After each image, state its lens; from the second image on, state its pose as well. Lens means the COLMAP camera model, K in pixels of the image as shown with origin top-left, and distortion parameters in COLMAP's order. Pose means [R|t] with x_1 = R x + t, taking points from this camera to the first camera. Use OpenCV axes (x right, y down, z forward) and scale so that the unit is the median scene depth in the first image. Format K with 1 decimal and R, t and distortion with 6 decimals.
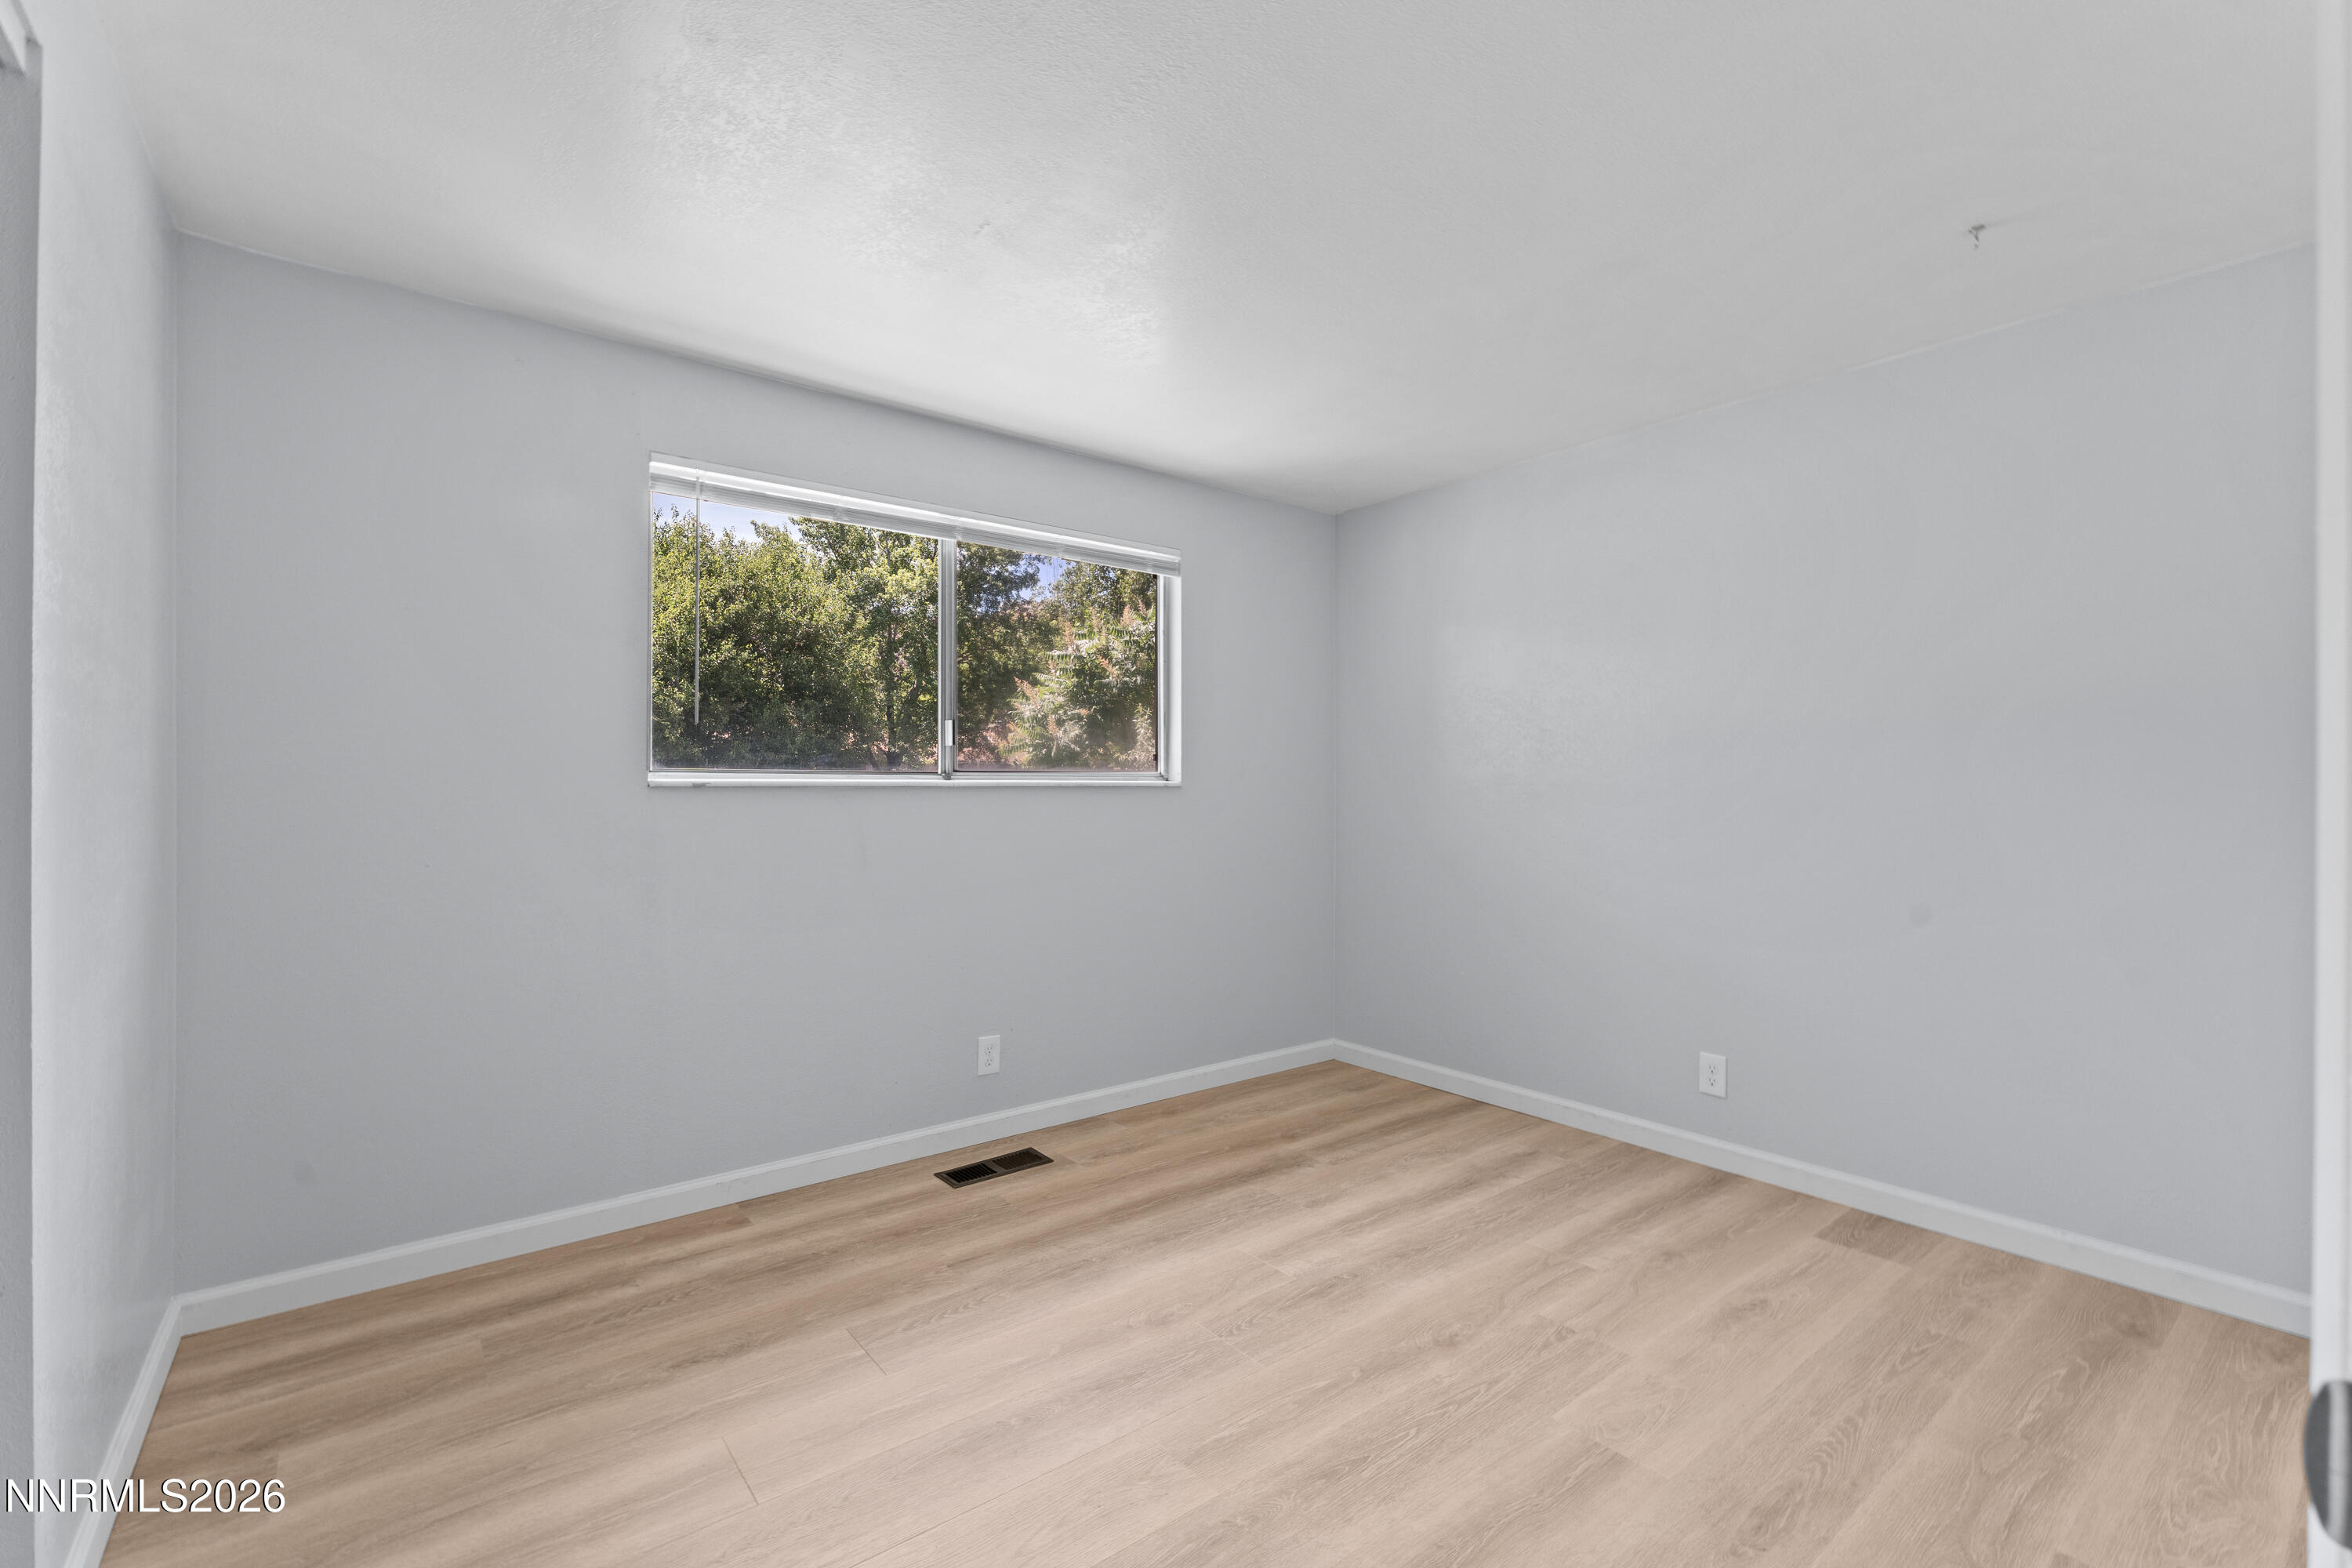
lens RADIAL K [[1007.2, 0, 1166.0], [0, 1007.2, 823.1], [0, 0, 1]] dist [-0.020570, 0.014171]
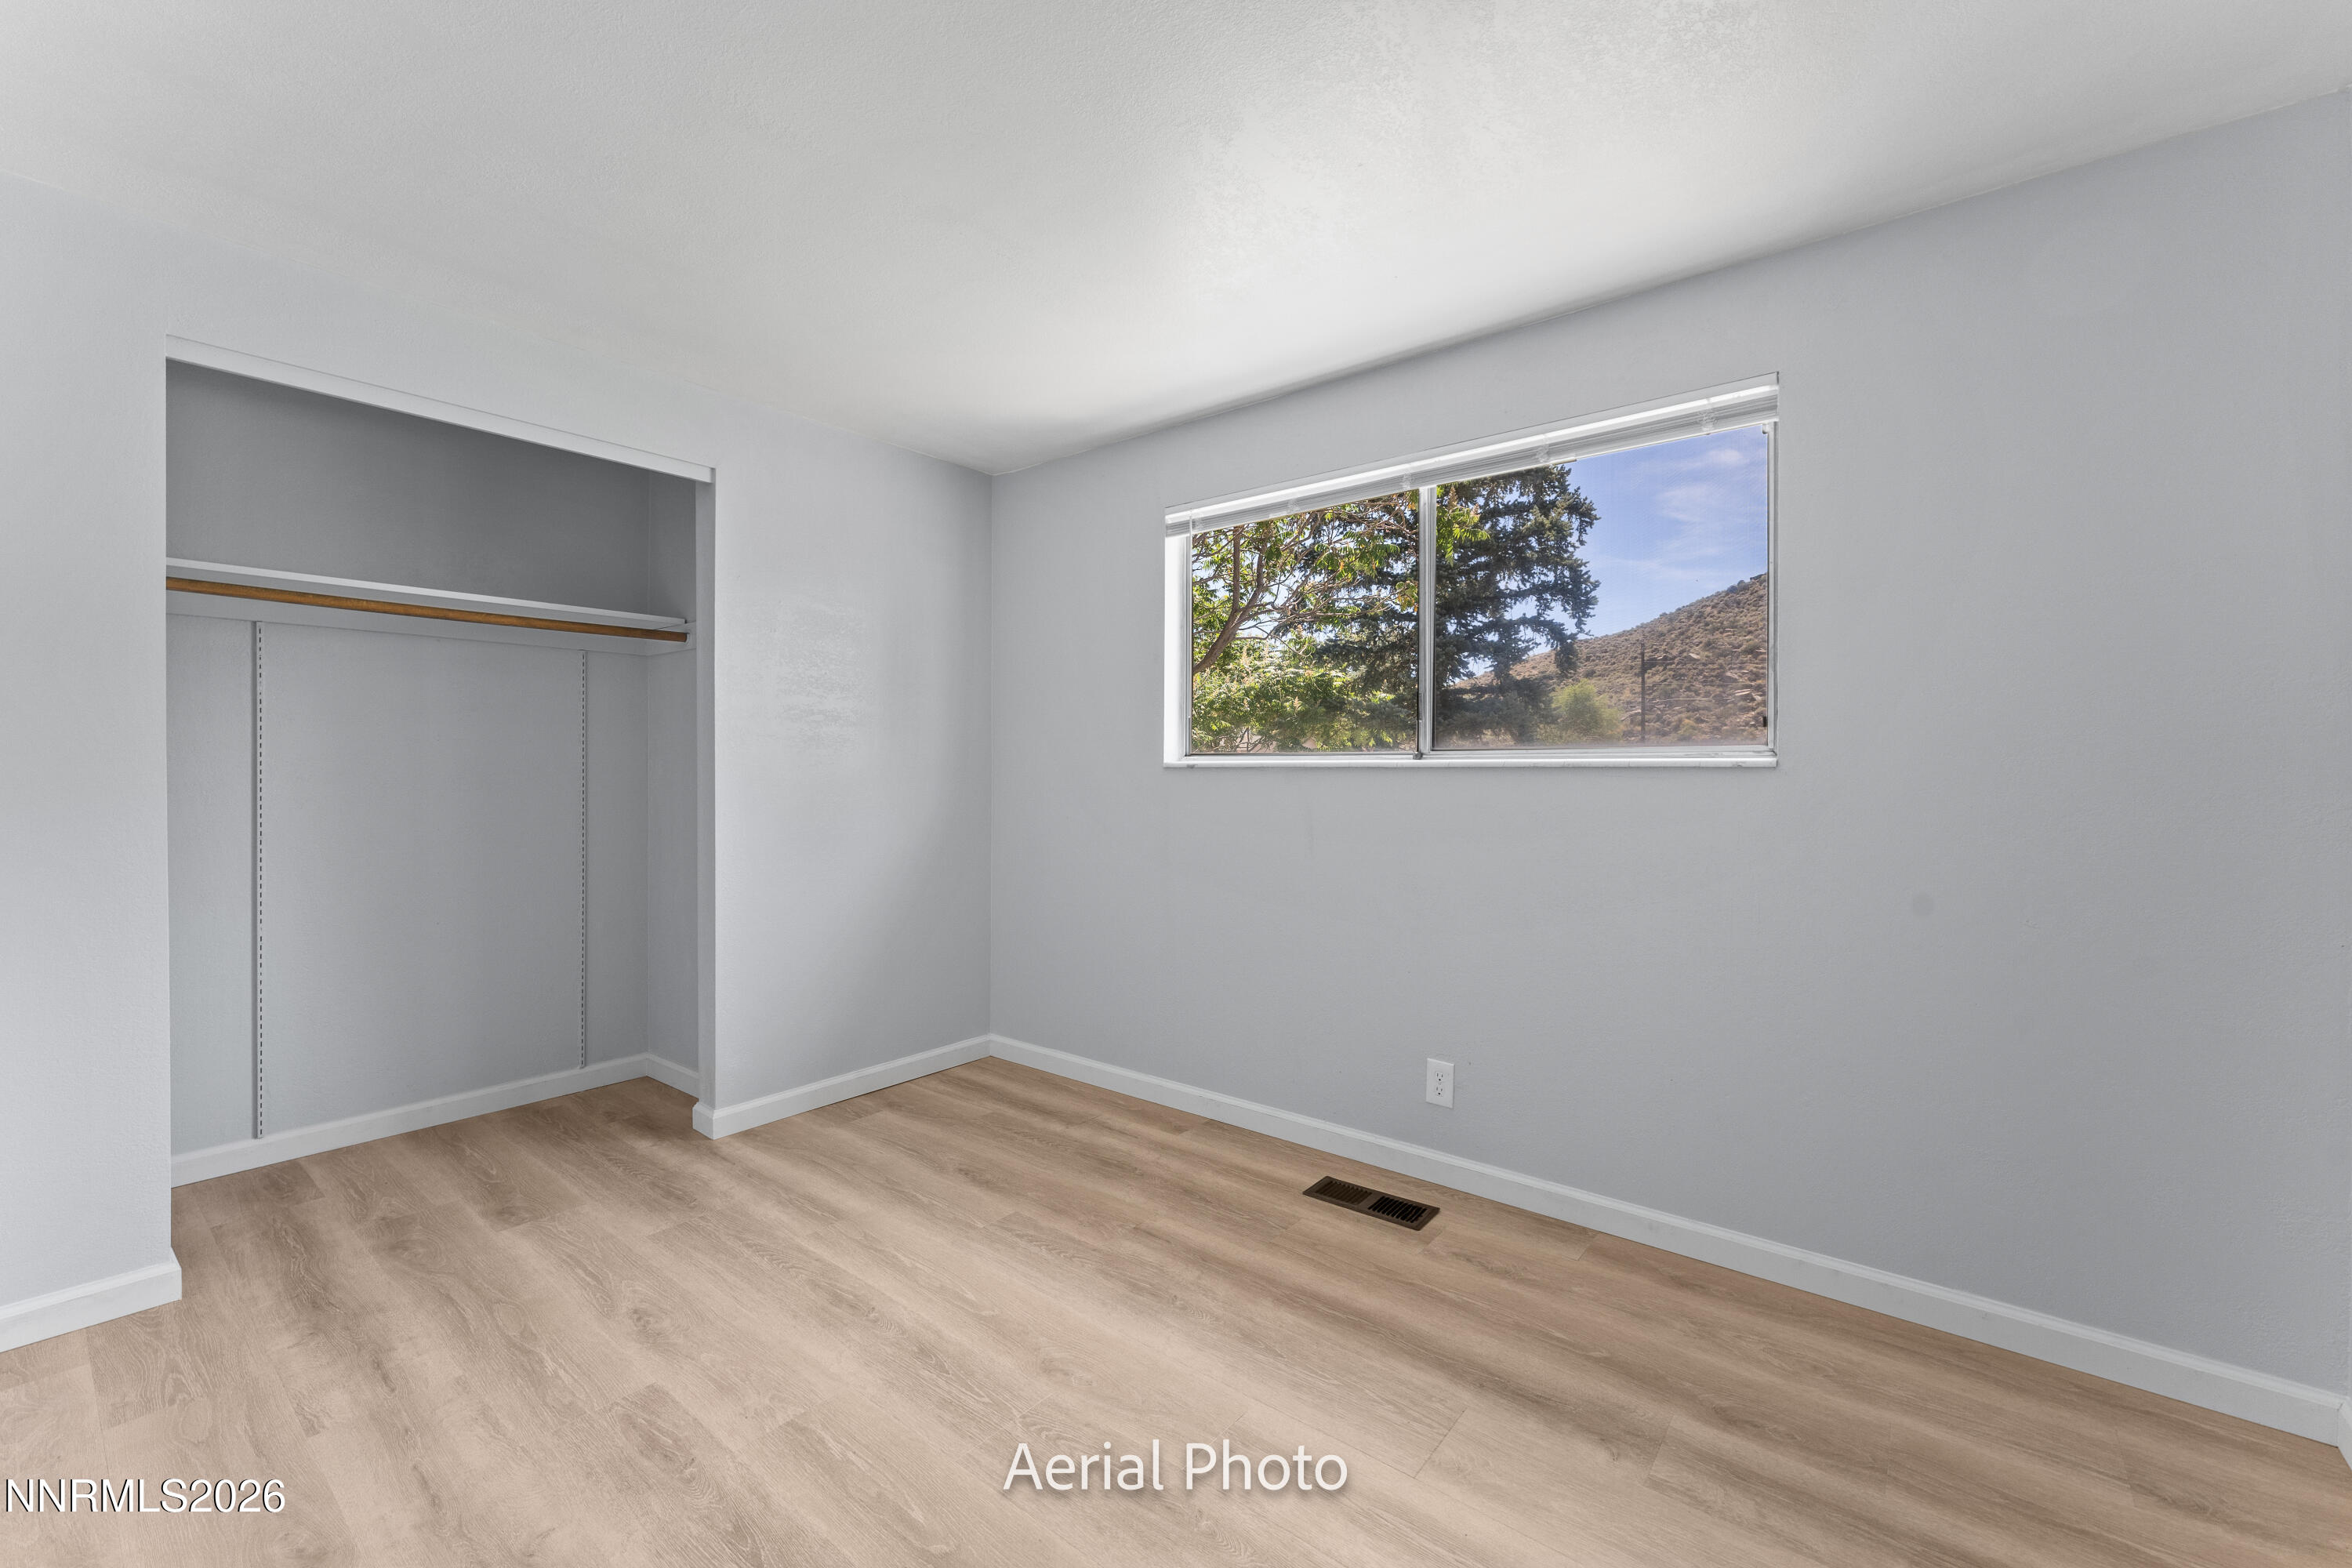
lens RADIAL K [[937.2, 0, 1190.8], [0, 937.2, 776.1], [0, 0, 1]] dist [0.000776, -0.000005]
pose [[0.231496, 0.004737, -0.972824, 0.674604], [-0.032515, 0.999467, -0.002871, -0.024320], [0.972292, 0.032296, 0.231527, 0.741216]]
